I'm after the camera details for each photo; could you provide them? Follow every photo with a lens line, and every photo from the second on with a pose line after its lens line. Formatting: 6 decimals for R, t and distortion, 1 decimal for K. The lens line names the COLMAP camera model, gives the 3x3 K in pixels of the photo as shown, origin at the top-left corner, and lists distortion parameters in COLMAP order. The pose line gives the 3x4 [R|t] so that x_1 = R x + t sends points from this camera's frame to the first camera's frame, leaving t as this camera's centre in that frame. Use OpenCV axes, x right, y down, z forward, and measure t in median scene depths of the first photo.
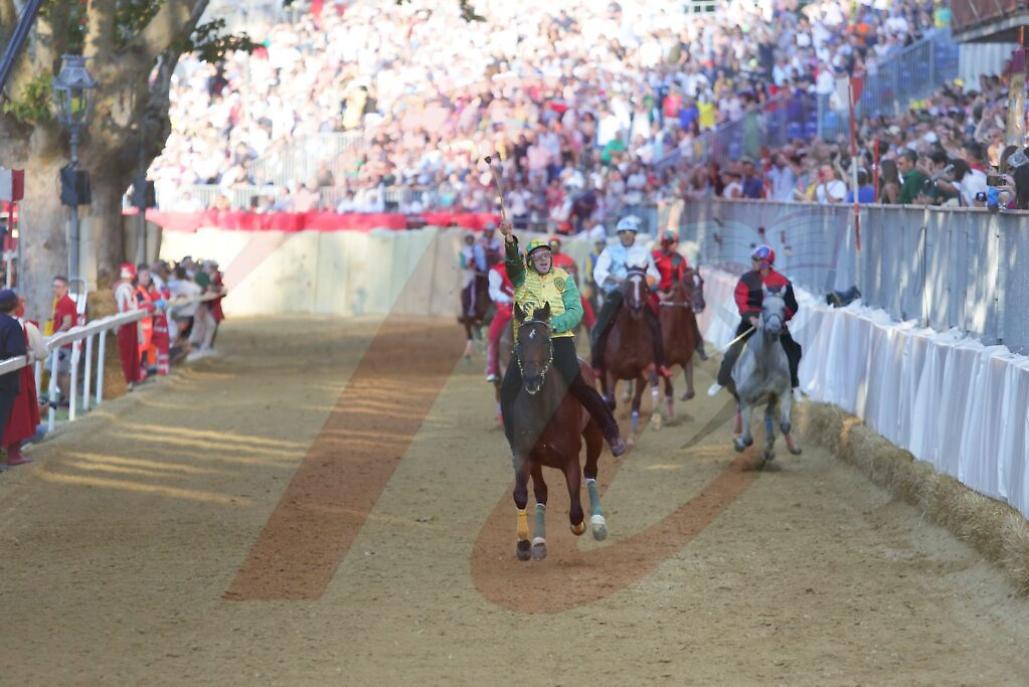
lens RADIAL K [[5872.0, 0, 518.8], [0, 5872.0, 392.0], [0, 0, 1]] dist [0.877116, 0.000000]
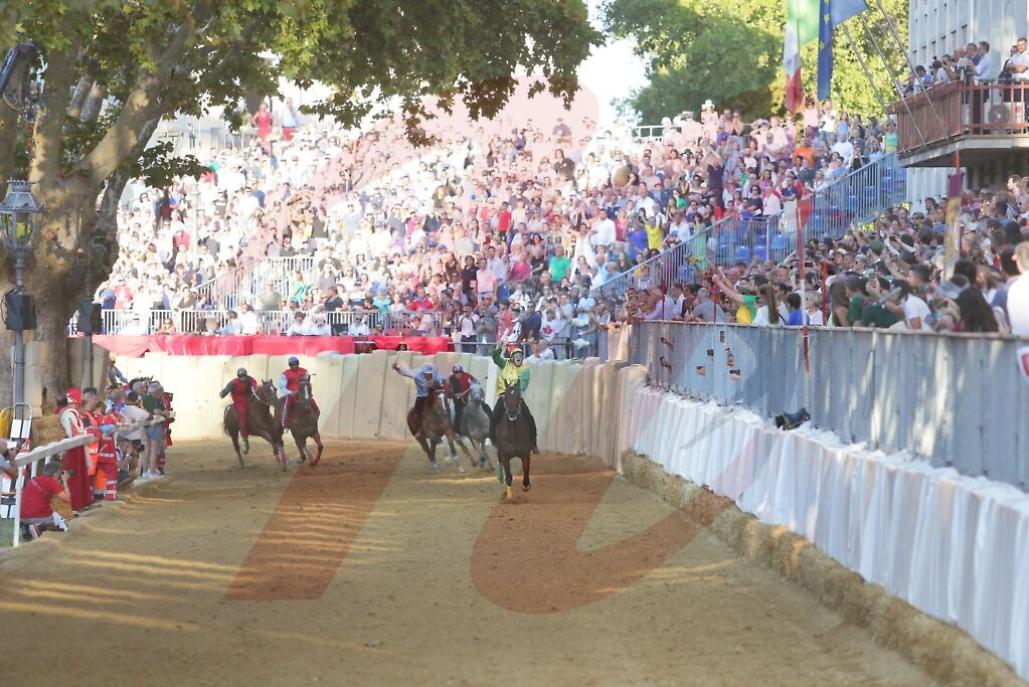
lens RADIAL K [[5872.0, 0, 550.1], [0, 5872.0, 357.7], [0, 0, 1]] dist [0.877116, 0.000000]
pose [[0.999900, -0.002944, 0.013860, 0.000240], [0.003314, 0.999638, -0.026712, -0.000048], [-0.013776, 0.026755, 0.999547, 0.003656]]
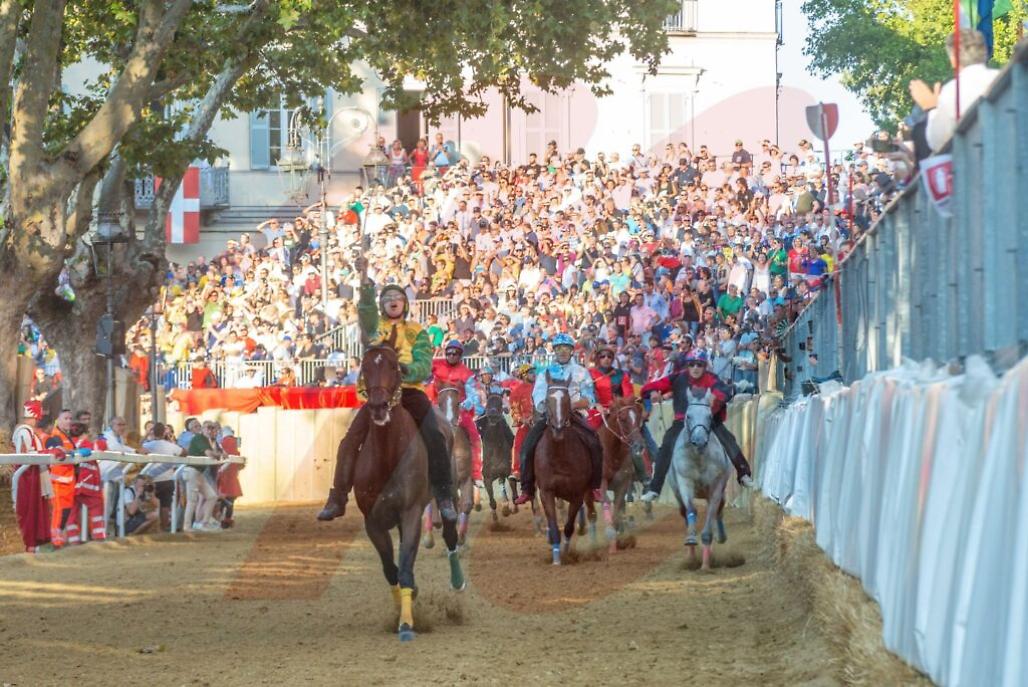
lens RADIAL K [[5866.2, 0, 386.6], [0, 5866.2, 234.3], [0, 0, 1]] dist [0.877116, 0.000000]
pose [[0.996750, -0.021396, -0.077659, 0.045373], [0.015622, 0.997120, -0.074209, 0.016236], [0.079023, 0.072754, 0.994214, 0.167744]]
